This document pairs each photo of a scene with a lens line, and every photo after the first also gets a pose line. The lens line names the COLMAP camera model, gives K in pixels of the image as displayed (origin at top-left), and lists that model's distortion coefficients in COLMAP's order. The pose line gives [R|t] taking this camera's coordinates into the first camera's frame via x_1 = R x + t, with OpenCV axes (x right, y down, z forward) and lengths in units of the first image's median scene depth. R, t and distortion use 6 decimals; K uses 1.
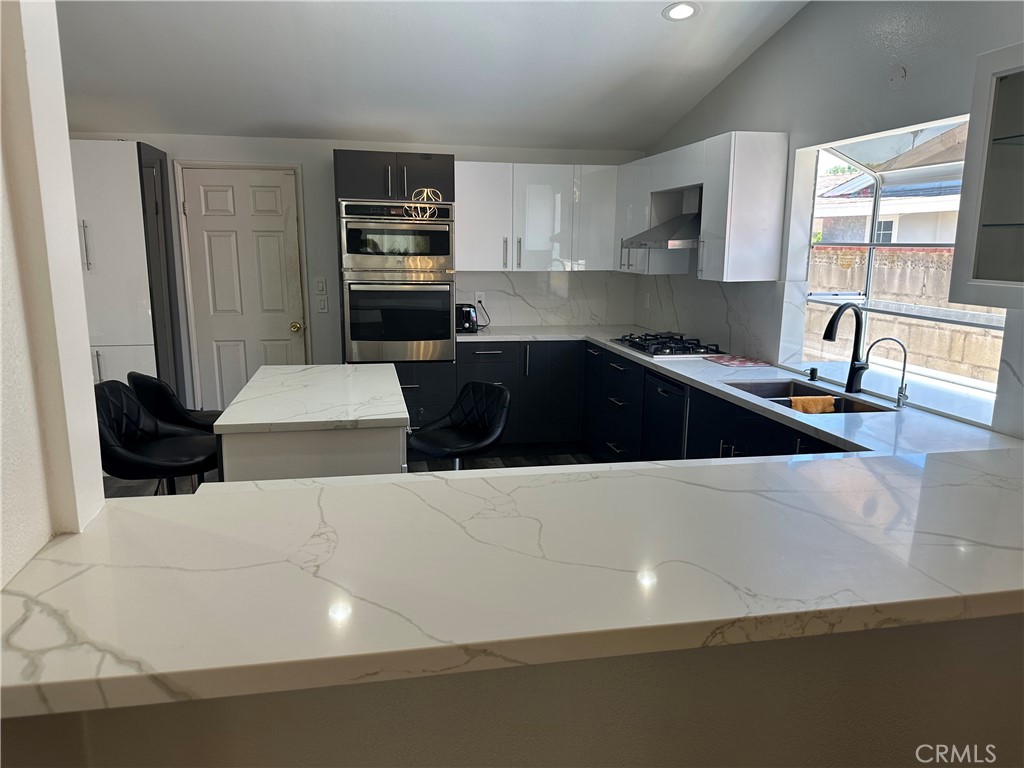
lens RADIAL K [[723.6, 0, 511.2], [0, 723.6, 375.0], [0, 0, 1]] dist [0.048372, -0.050715]
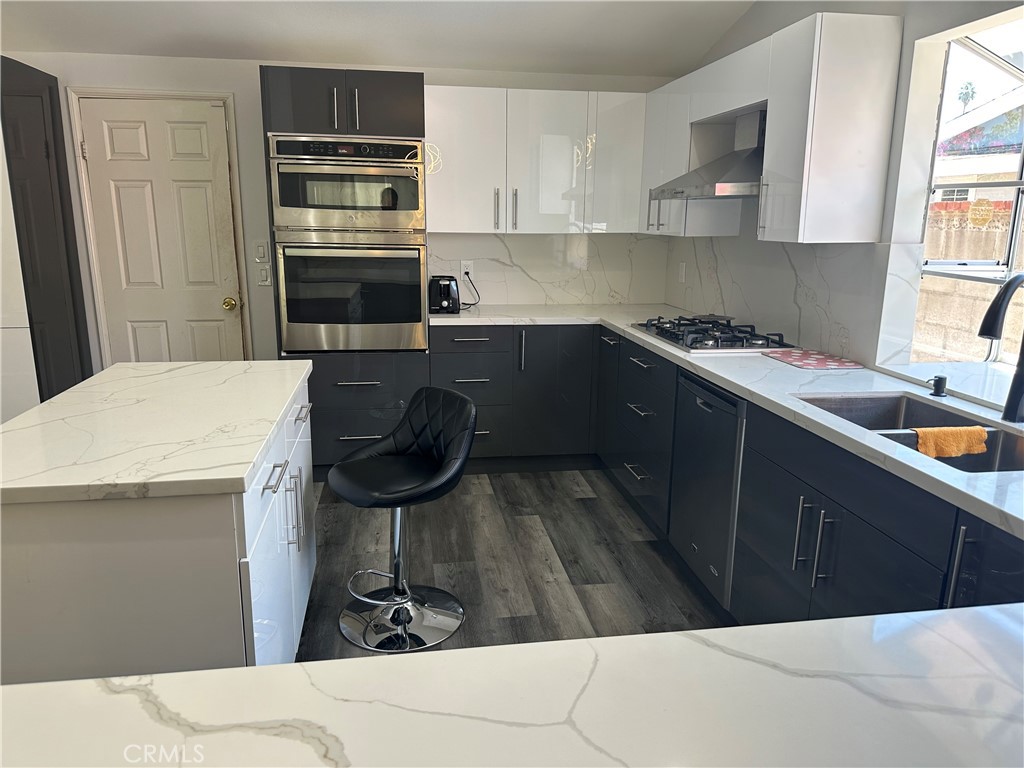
lens RADIAL K [[719.0, 0, 513.9], [0, 719.0, 387.6], [0, 0, 1]] dist [0.040005, -0.086783]
pose [[0.999201, 0.010891, -0.038455, 0.047364], [-0.008872, 0.998593, 0.052290, -0.022831], [0.038971, -0.051907, 0.997891, 0.265811]]
